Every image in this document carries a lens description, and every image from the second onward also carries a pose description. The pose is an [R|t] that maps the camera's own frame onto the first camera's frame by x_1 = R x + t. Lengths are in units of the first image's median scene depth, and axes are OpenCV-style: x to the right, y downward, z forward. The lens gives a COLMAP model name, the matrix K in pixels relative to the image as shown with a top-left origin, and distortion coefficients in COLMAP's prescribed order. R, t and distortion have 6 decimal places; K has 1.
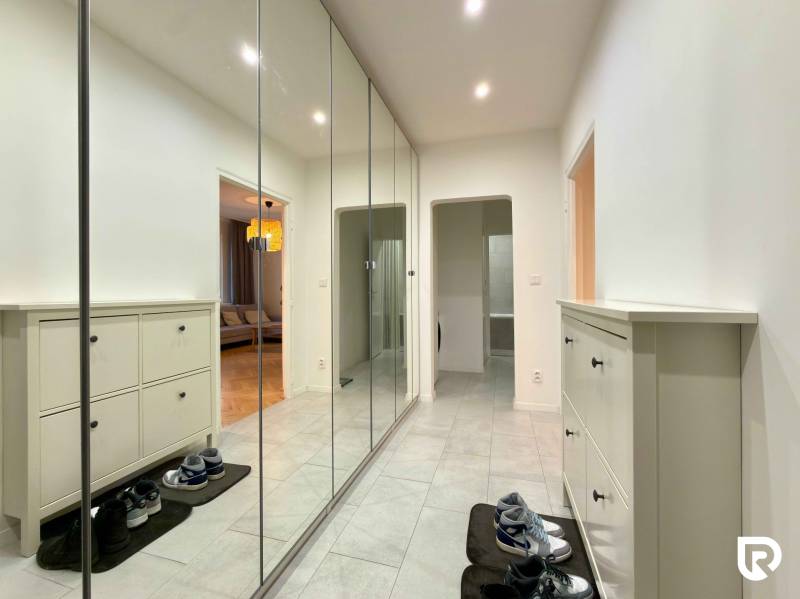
lens RADIAL K [[328.3, 0, 400.0], [0, 328.3, 299.5], [0, 0, 1]] dist [0.001102, 0.000282]
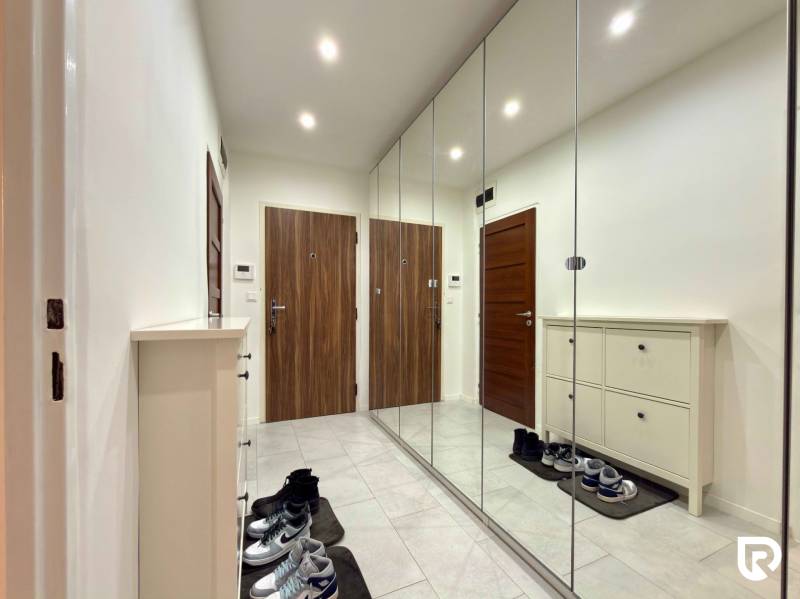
lens RADIAL K [[328.3, 0, 400.0], [0, 328.3, 299.5], [0, 0, 1]] dist [0.001102, 0.000282]
pose [[-0.751872, -0.014703, -0.659146, 0.677221], [-0.011813, 0.999891, -0.008828, -0.047237], [0.659204, 0.001149, -0.751963, 1.598813]]
